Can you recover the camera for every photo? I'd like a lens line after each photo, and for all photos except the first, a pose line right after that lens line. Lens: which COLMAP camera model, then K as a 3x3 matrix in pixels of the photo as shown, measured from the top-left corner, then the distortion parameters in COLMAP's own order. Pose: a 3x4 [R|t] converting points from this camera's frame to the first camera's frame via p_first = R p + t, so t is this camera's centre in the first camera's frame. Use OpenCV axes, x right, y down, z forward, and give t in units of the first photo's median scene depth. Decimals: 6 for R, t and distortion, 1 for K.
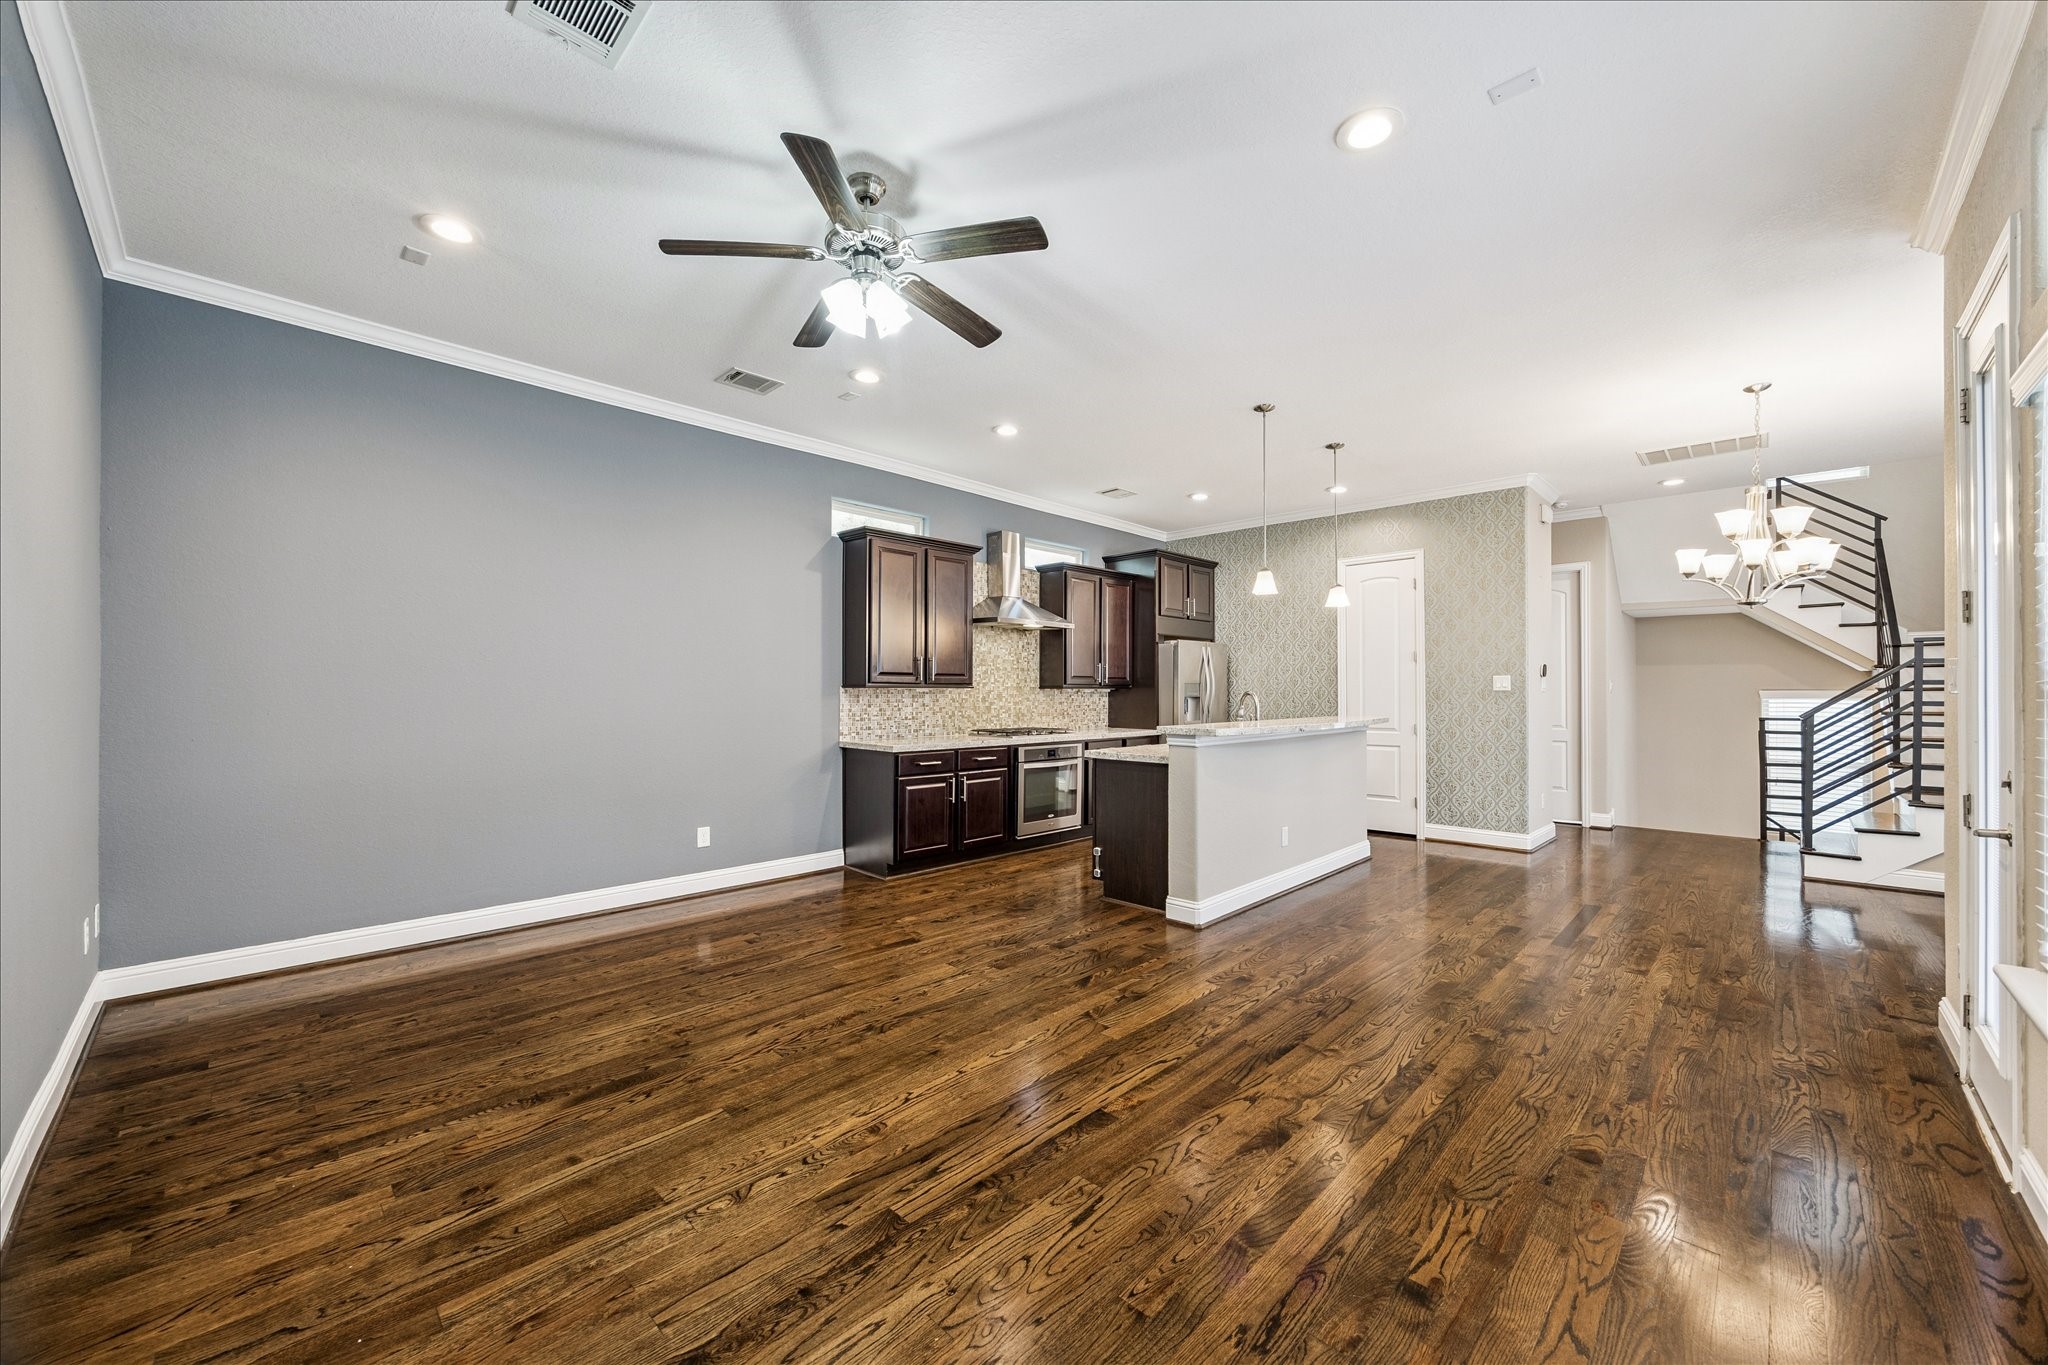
lens RADIAL K [[770.8, 0, 1024.0], [0, 770.8, 682.5], [0, 0, 1]] dist [-0.002426, -0.000135]
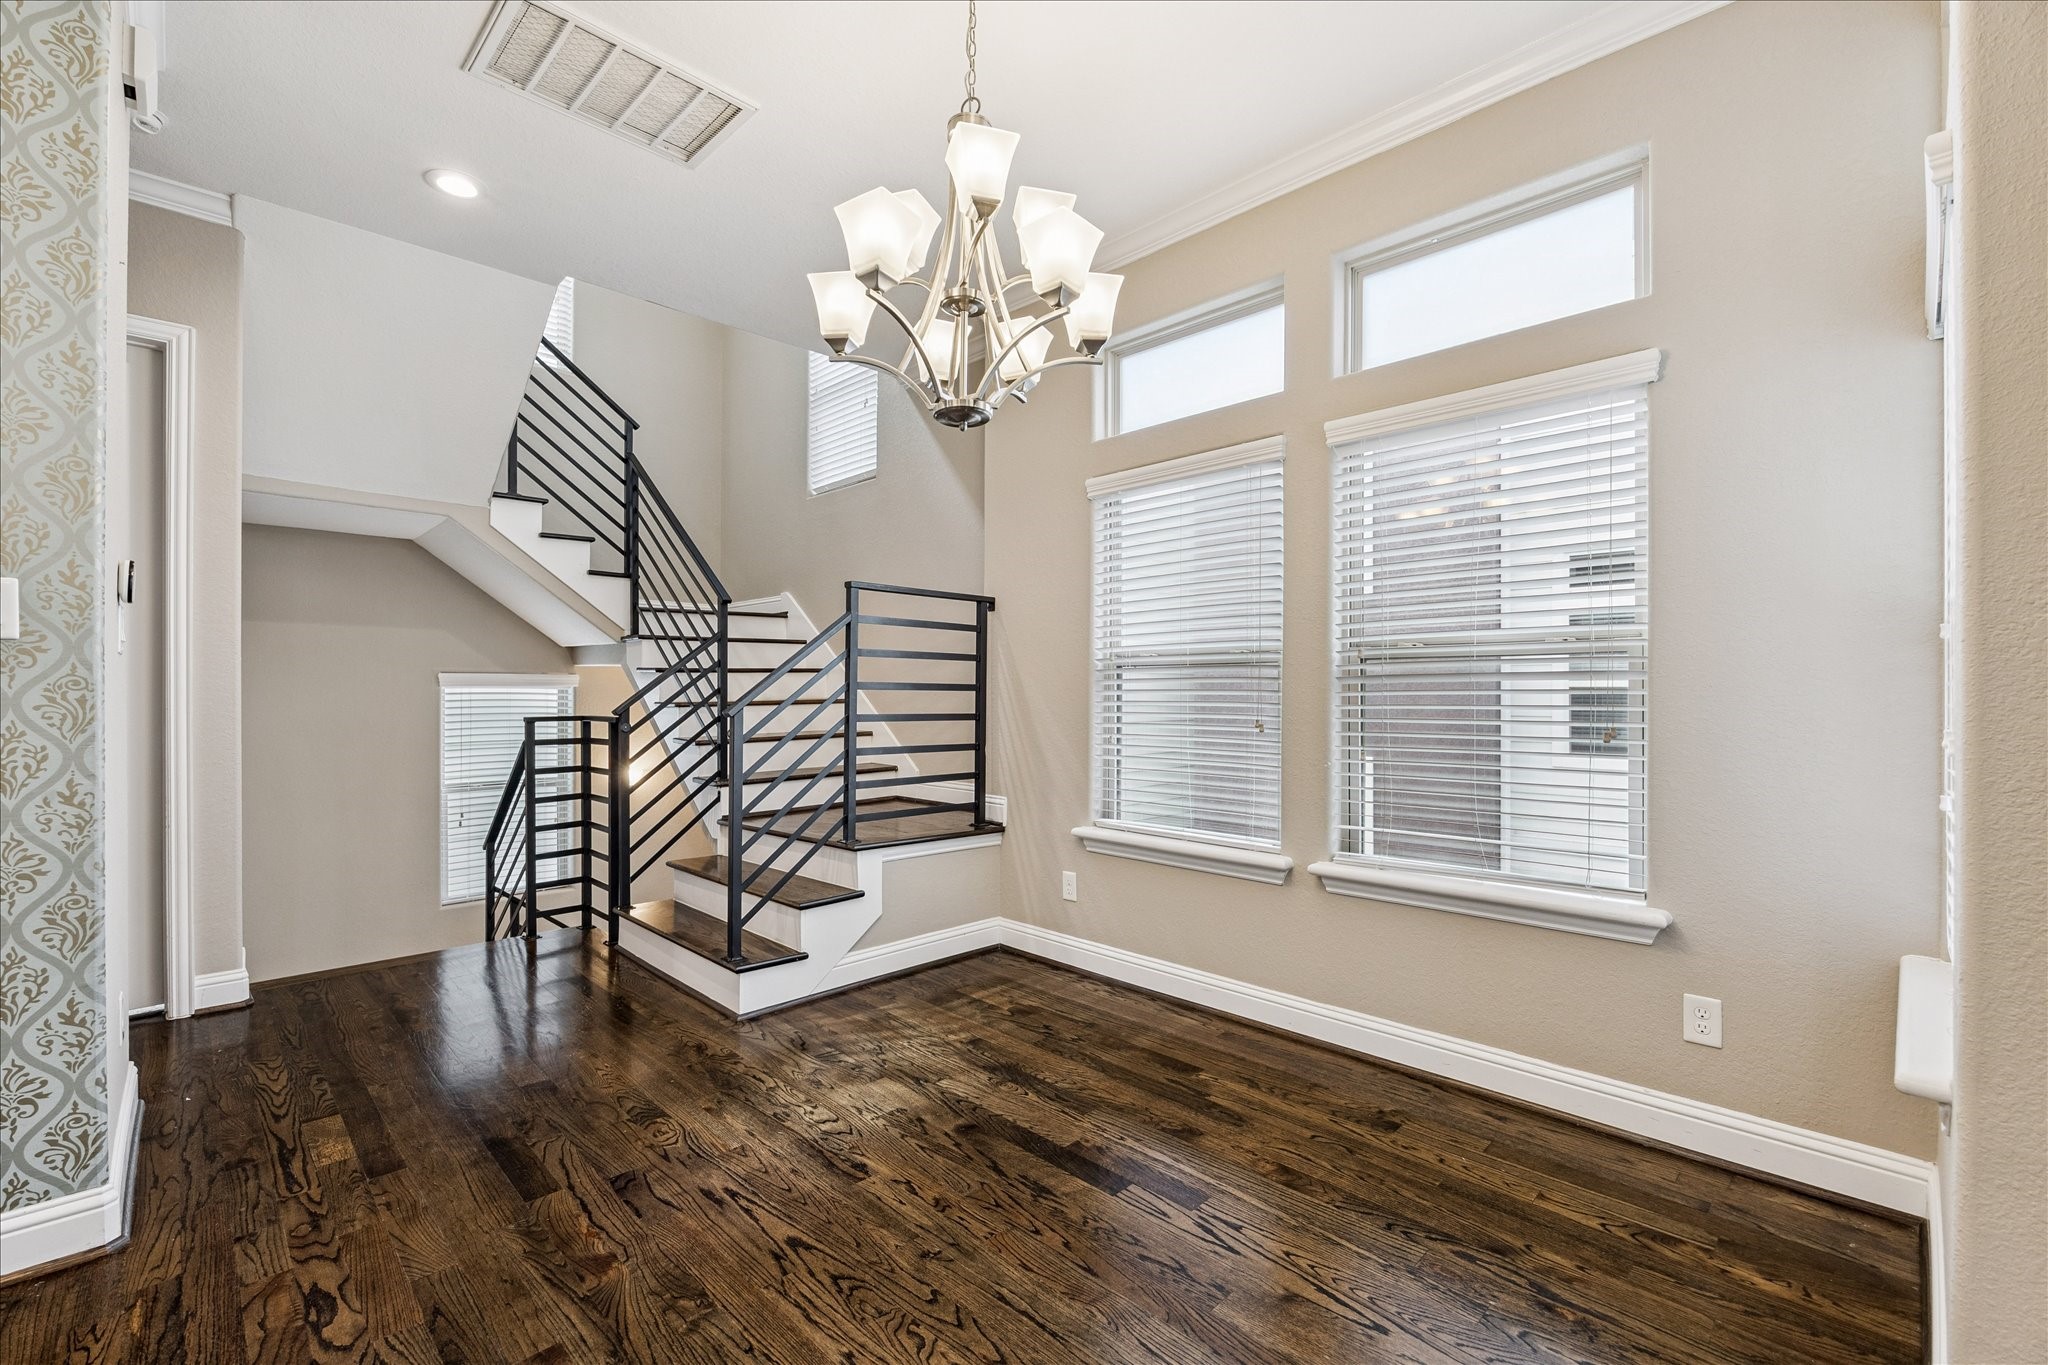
lens RADIAL K [[887.8, 0, 1024.0], [0, 887.8, 682.5], [0, 0, 1]] dist [-0.000512, 0.000205]
pose [[0.019959, 0.002012, 0.999799, 0.655814], [-0.011753, 0.999929, -0.001777, 0.034819], [-0.999732, -0.011715, 0.019981, 1.281807]]
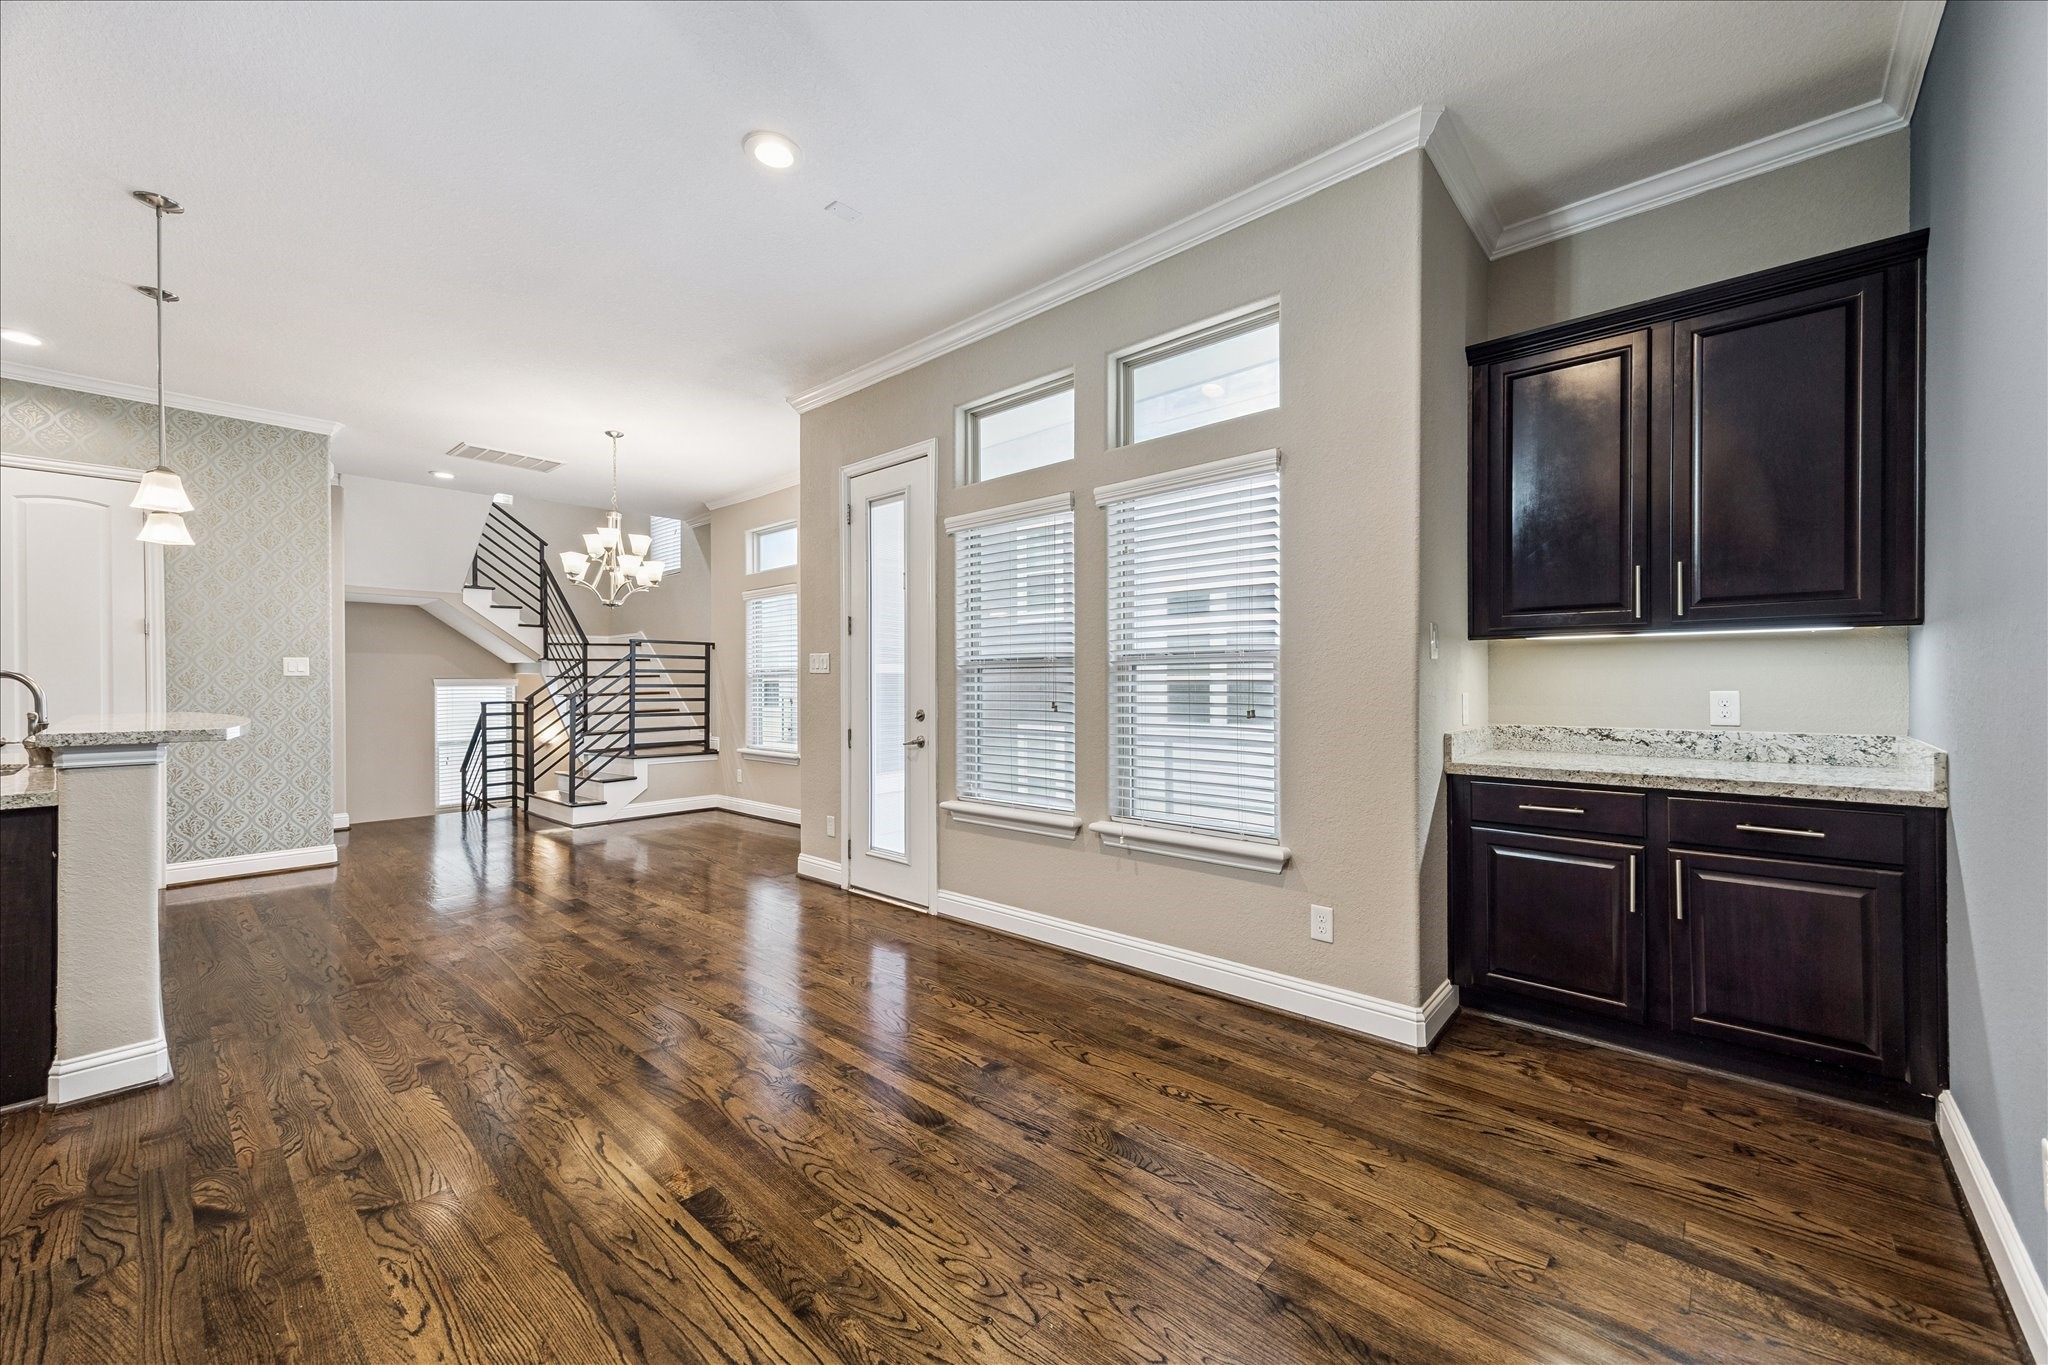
lens RADIAL K [[801.0, 0, 1024.0], [0, 801.0, 682.5], [0, 0, 1]] dist [0.020681, -0.000118]
pose [[-0.033485, -0.000085, 0.999439, -0.521938], [-0.005382, 0.999986, -0.000096, 0.025950], [-0.999425, -0.005383, -0.033485, 0.500398]]
